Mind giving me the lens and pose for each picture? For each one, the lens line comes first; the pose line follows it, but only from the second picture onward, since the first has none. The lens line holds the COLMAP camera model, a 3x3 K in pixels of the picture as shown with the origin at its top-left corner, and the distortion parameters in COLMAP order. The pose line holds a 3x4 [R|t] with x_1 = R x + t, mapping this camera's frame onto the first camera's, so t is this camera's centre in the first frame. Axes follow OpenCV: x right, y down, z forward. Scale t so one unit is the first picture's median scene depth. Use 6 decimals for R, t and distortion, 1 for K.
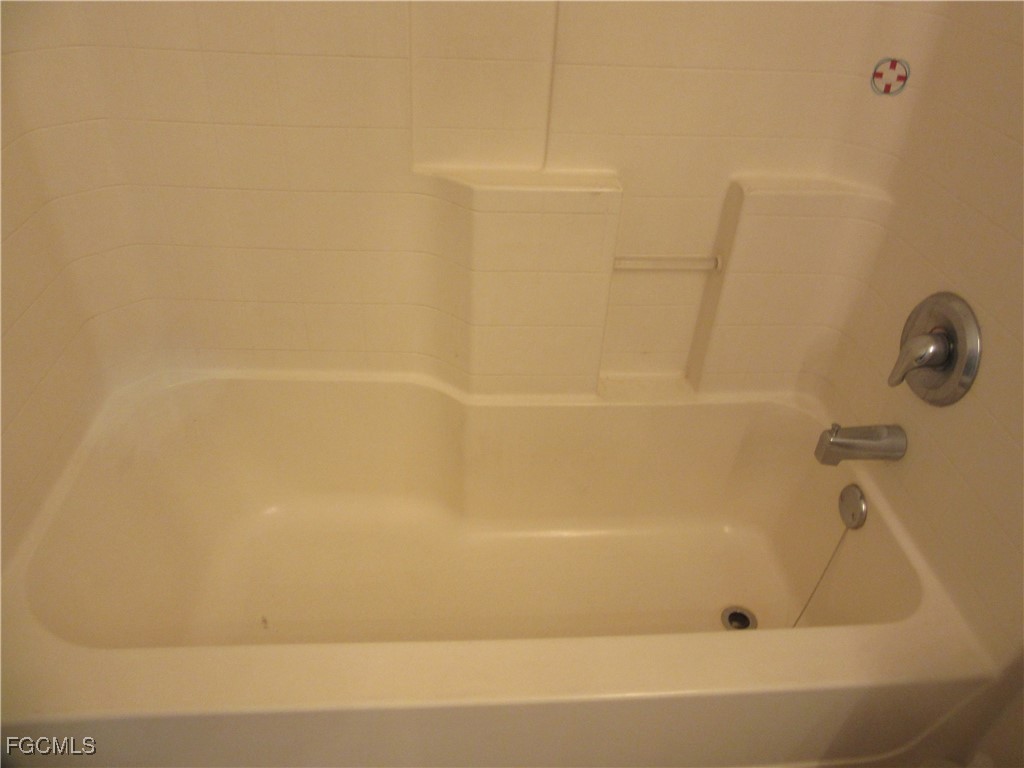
lens RADIAL K [[753.4, 0, 510.4], [0, 753.4, 378.1], [0, 0, 1]] dist [-0.018039, -0.004761]
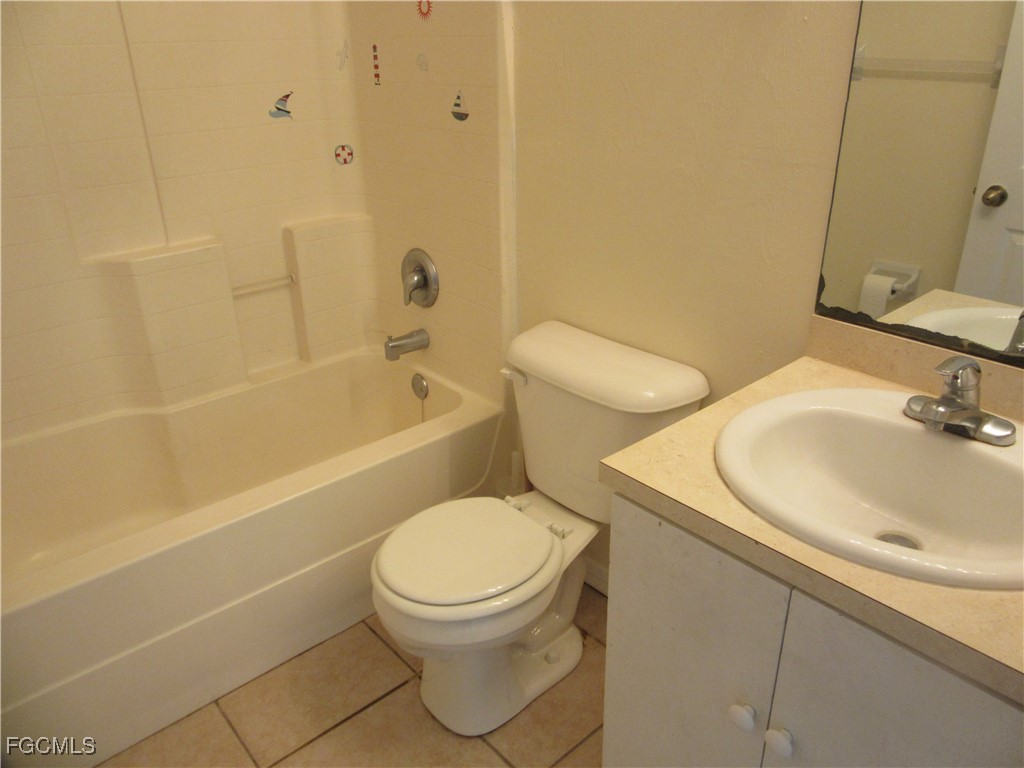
lens RADIAL K [[753.4, 0, 509.9], [0, 753.4, 387.0], [0, 0, 1]] dist [-0.018039, -0.004761]
pose [[0.799963, -0.315319, 0.510522, -0.286965], [0.388514, 0.920565, -0.040205, 0.350955], [-0.457292, 0.230508, 0.858924, -0.636002]]
